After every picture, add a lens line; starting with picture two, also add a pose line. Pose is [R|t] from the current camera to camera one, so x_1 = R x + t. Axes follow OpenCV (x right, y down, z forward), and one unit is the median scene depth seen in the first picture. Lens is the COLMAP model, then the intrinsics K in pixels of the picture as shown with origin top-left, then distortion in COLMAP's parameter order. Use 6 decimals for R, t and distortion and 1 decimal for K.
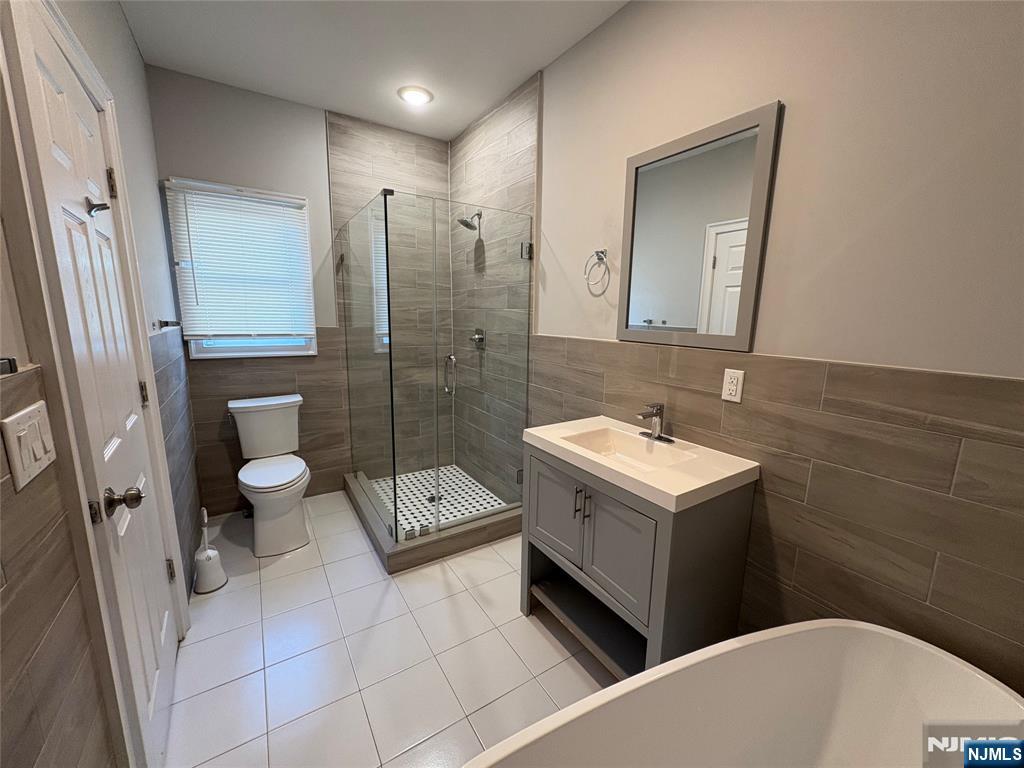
lens RADIAL K [[408.2, 0, 515.2], [0, 408.2, 385.6], [0, 0, 1]] dist [0.000939, -0.000322]
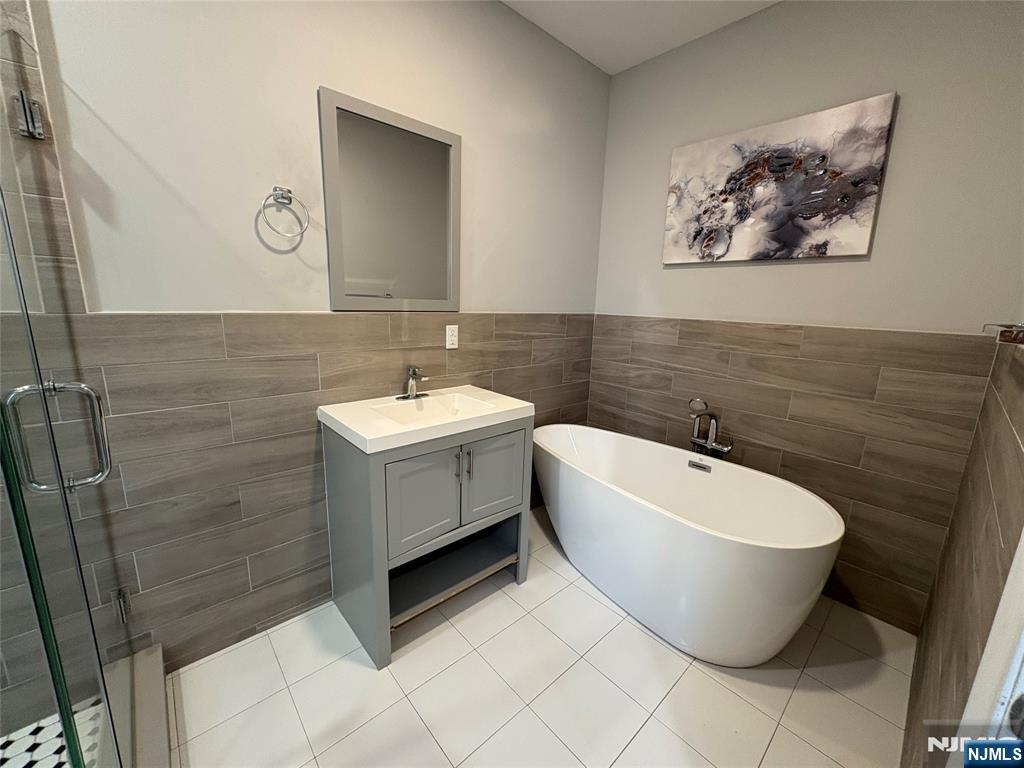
lens RADIAL K [[408.2, 0, 513.4], [0, 408.2, 385.1], [0, 0, 1]] dist [0.000939, -0.000322]
pose [[-0.168519, -0.224499, 0.959793, -0.665904], [0.142273, 0.957982, 0.249055, -0.122875], [-0.975377, 0.178523, -0.129498, 0.782076]]
